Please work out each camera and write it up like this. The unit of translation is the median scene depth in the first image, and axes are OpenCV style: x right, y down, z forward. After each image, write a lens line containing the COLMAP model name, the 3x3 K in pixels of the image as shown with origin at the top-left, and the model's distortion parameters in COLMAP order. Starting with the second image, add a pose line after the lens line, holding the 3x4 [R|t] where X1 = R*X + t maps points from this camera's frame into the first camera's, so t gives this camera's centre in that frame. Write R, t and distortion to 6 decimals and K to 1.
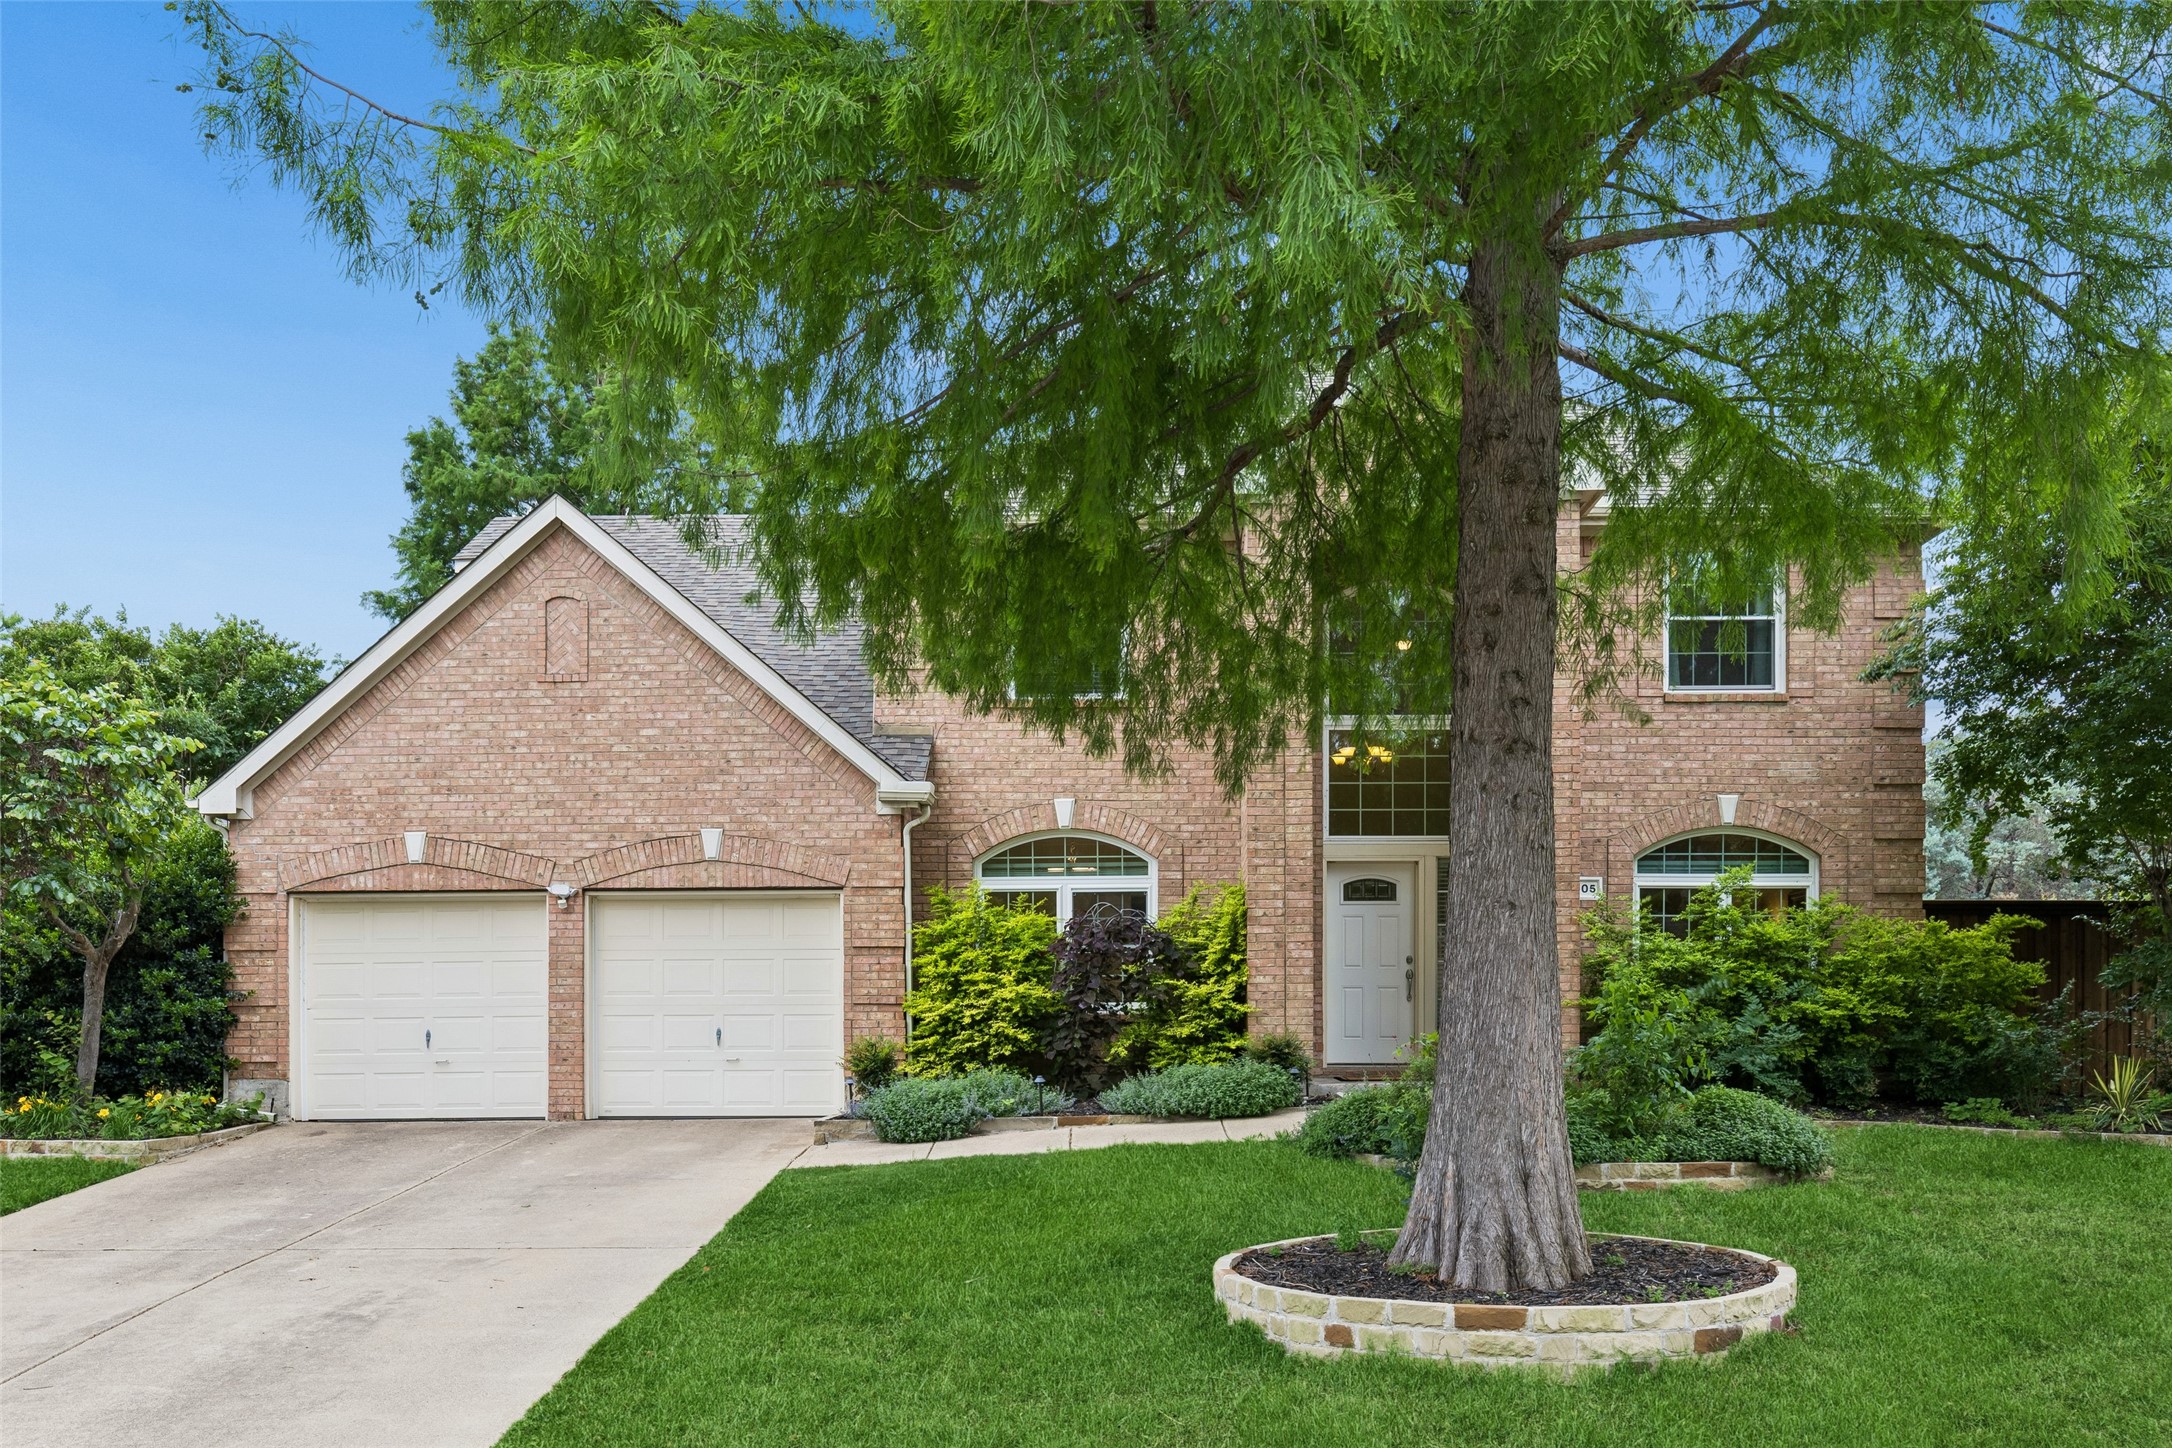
lens RADIAL K [[1711.8, 0, 1085.9], [0, 1711.8, 712.8], [0, 0, 1]] dist [0.002511, 0.003815]
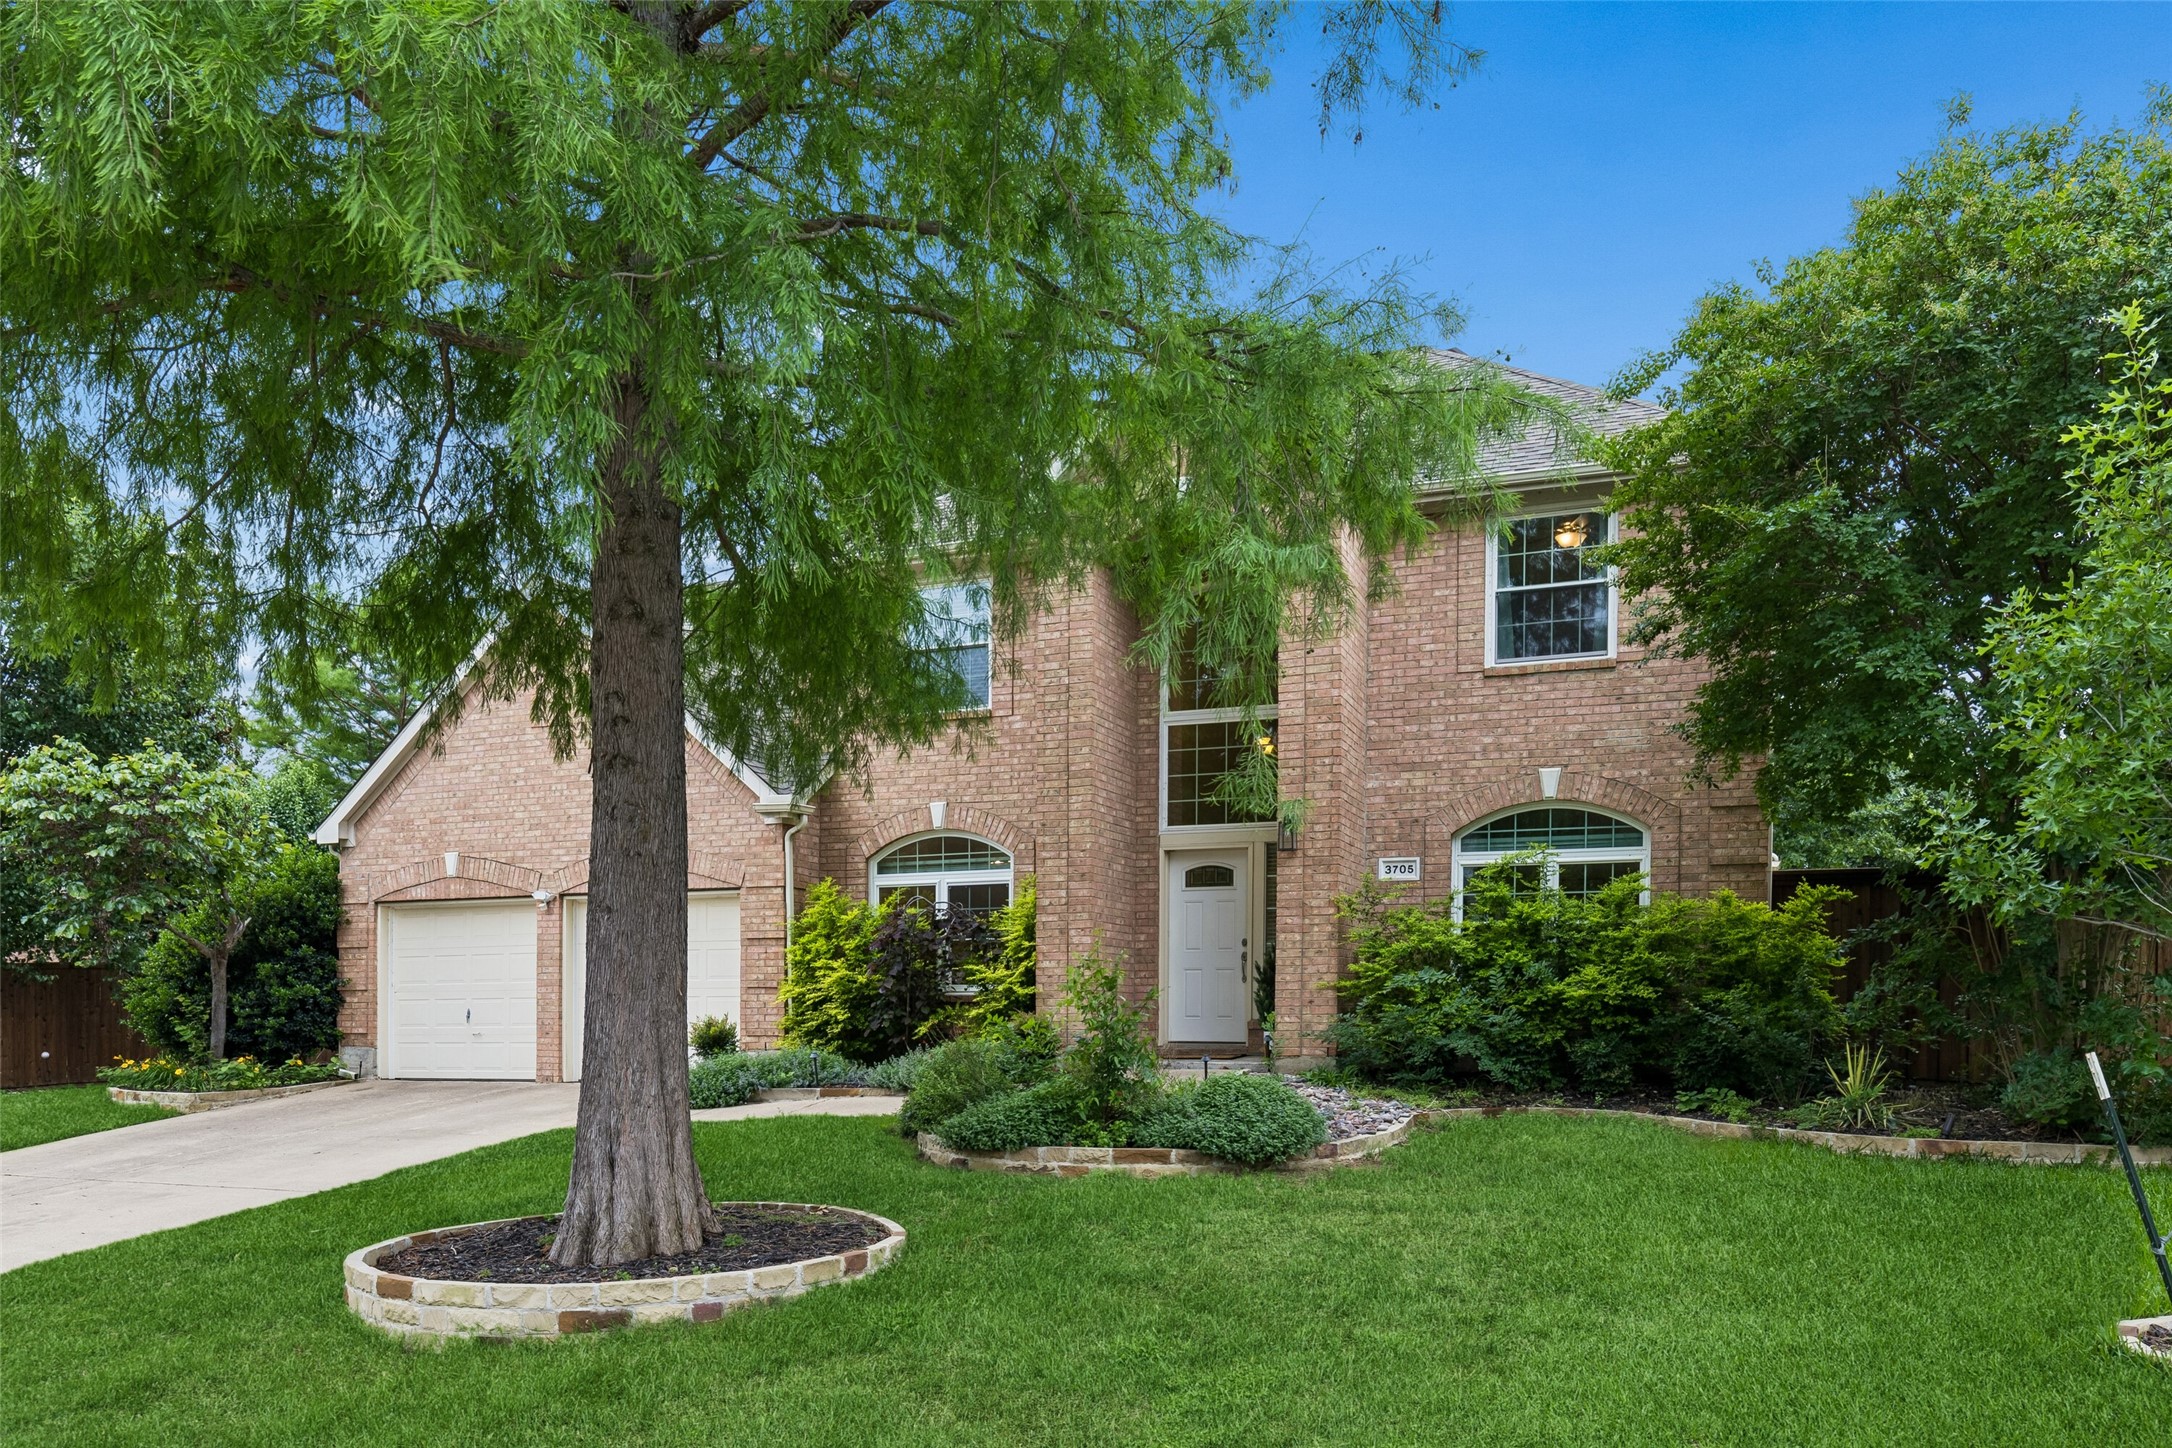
lens RADIAL K [[1534.2, 0, 1086.5], [0, 1534.2, 737.5], [0, 0, 1]] dist [0.000245, -0.003459]
pose [[0.938818, -0.058940, -0.339332, 0.436713], [0.064565, 0.997899, 0.005302, 0.009410], [0.338307, -0.026887, 0.940652, 0.098144]]
